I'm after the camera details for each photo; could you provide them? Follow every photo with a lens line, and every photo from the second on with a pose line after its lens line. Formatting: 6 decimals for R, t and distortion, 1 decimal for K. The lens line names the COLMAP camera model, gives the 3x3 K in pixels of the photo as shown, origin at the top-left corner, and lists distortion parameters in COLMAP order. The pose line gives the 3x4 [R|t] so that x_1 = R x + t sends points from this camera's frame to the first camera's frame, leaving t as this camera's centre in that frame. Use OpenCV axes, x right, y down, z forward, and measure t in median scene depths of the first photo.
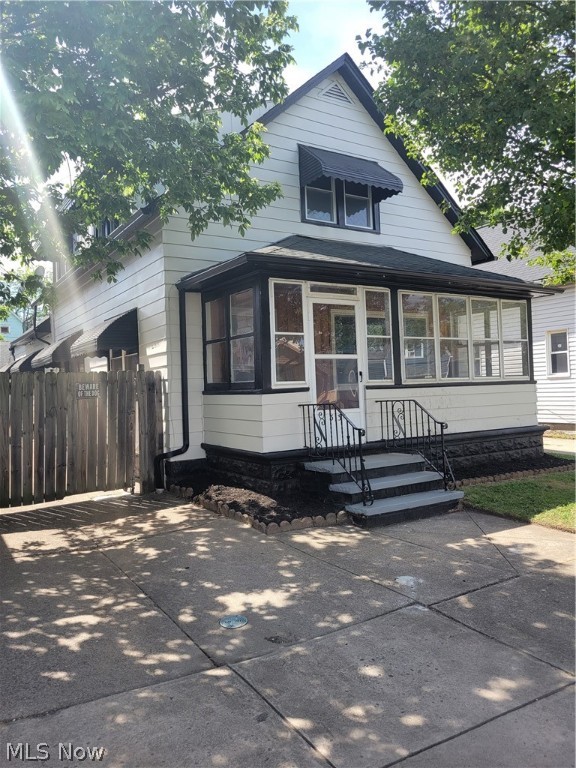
lens RADIAL K [[584.5, 0, 285.4], [0, 584.5, 384.9], [0, 0, 1]] dist [0.023618, -0.003765]
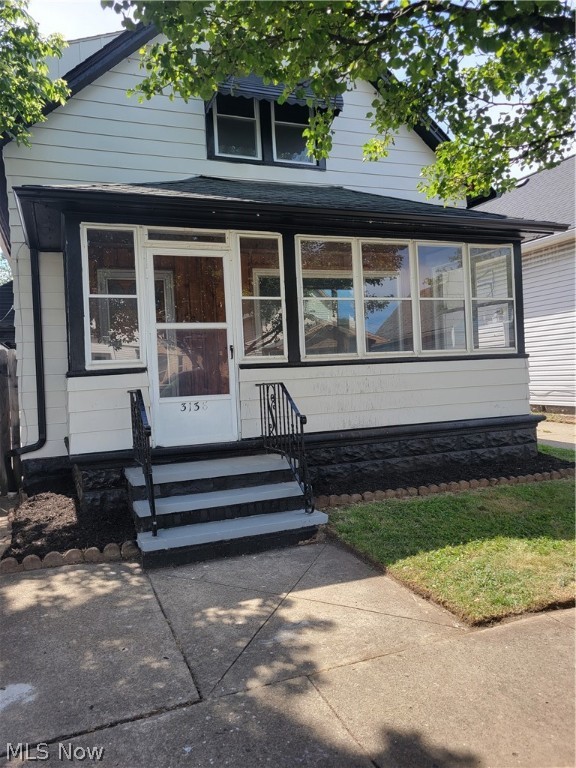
lens RADIAL K [[584.5, 0, 287.4], [0, 584.5, 383.0], [0, 0, 1]] dist [0.023618, -0.003765]
pose [[0.981933, -0.008249, -0.189050, 0.337354], [0.014276, 0.999432, 0.030539, 0.003531], [0.188691, -0.032686, 0.981492, 0.273602]]
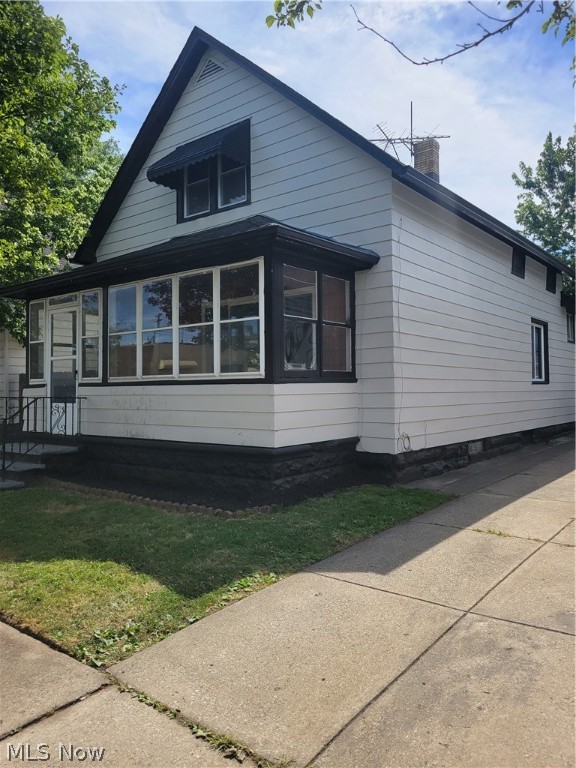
lens RADIAL K [[584.5, 0, 288.7], [0, 584.5, 383.7], [0, 0, 1]] dist [0.023618, -0.003765]
pose [[0.330938, 0.020480, -0.943430, 1.294262], [0.007807, 0.999671, 0.024440, -0.021039], [0.943620, -0.015454, 0.330669, 1.003053]]
